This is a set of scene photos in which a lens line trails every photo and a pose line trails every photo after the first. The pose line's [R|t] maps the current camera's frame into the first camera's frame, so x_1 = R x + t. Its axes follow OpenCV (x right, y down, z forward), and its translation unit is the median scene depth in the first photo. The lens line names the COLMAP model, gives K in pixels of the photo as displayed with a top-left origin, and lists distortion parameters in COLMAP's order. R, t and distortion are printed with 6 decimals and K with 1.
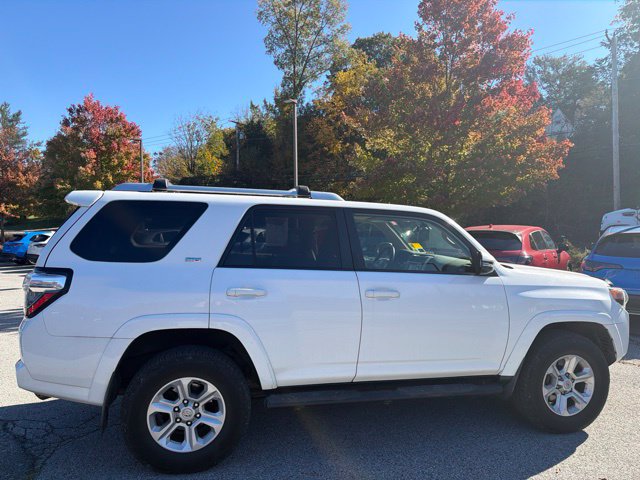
lens RADIAL K [[442.9, 0, 322.1], [0, 442.9, 237.8], [0, 0, 1]] dist [0.021389, -0.026417]
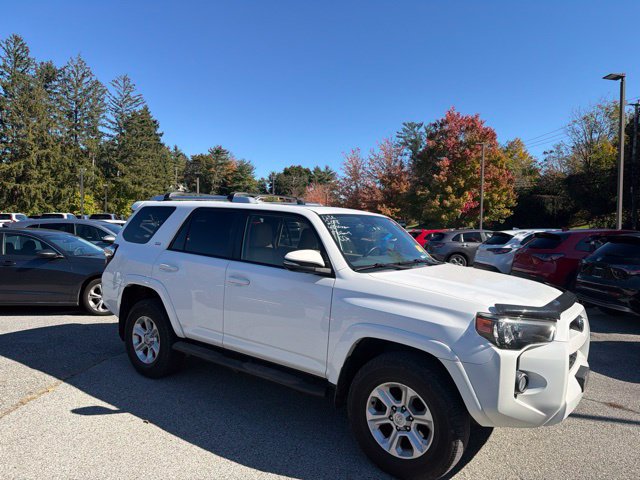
lens RADIAL K [[442.9, 0, 324.5], [0, 442.9, 242.6], [0, 0, 1]] dist [0.021389, -0.026417]
pose [[0.649333, 0.040135, -0.759445, 0.141564], [-0.035090, 0.999124, 0.022799, -0.001330], [0.759695, 0.011845, 0.650172, 0.047221]]
